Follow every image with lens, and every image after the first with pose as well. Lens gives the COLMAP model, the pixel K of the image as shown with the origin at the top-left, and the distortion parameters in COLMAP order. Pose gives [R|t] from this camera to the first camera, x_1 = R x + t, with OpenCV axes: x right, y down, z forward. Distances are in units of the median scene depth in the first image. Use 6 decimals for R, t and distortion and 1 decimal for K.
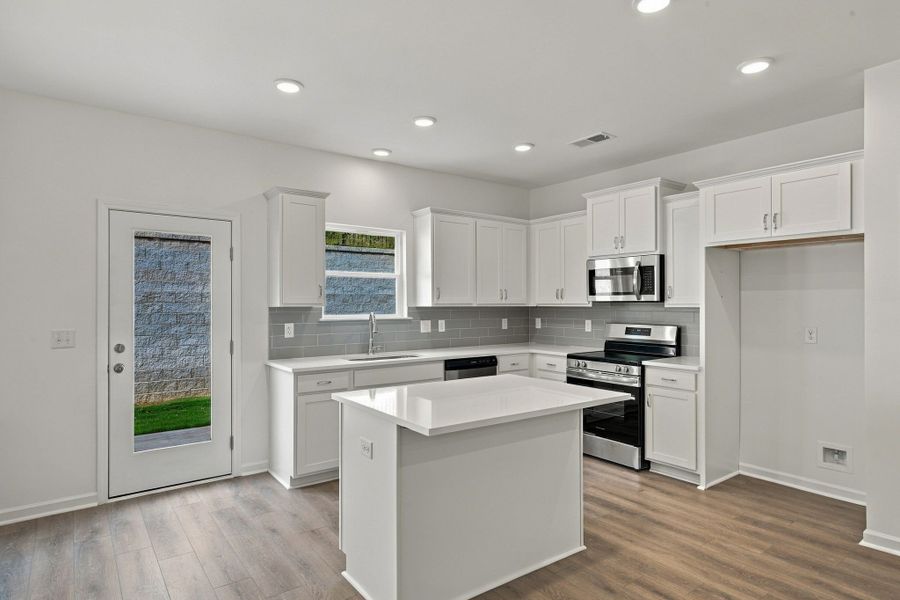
lens RADIAL K [[503.8, 0, 445.3], [0, 503.8, 301.0], [0, 0, 1]] dist [0.018296, -0.000915]
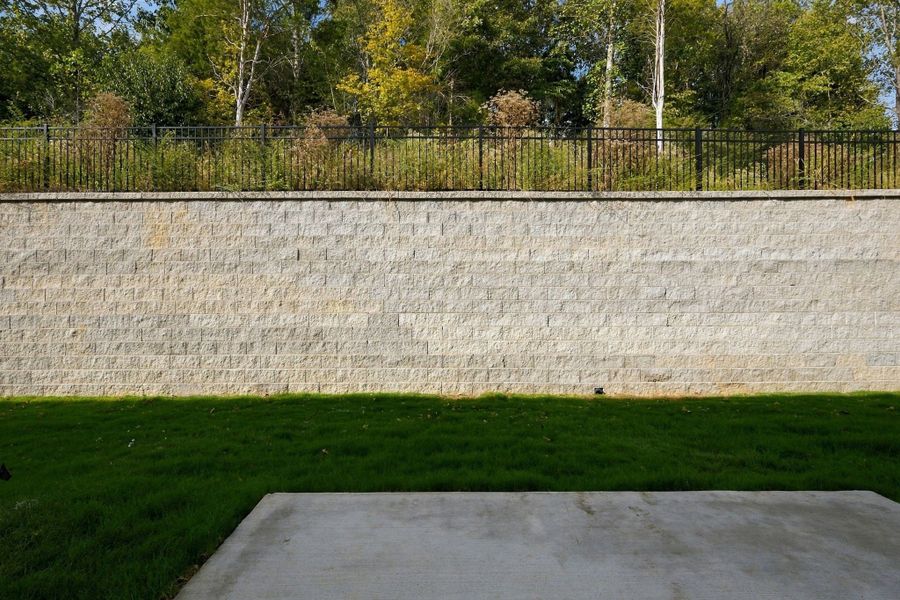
lens RADIAL K [[382.7, 0, 448.9], [0, 382.7, 292.4], [0, 0, 1]] dist [0.000063, 0.000262]
pose [[0.811915, 0.009673, -0.583696, -0.491020], [0.006751, 0.999640, 0.025957, 0.037221], [0.583737, -0.025015, 0.811558, 1.029795]]
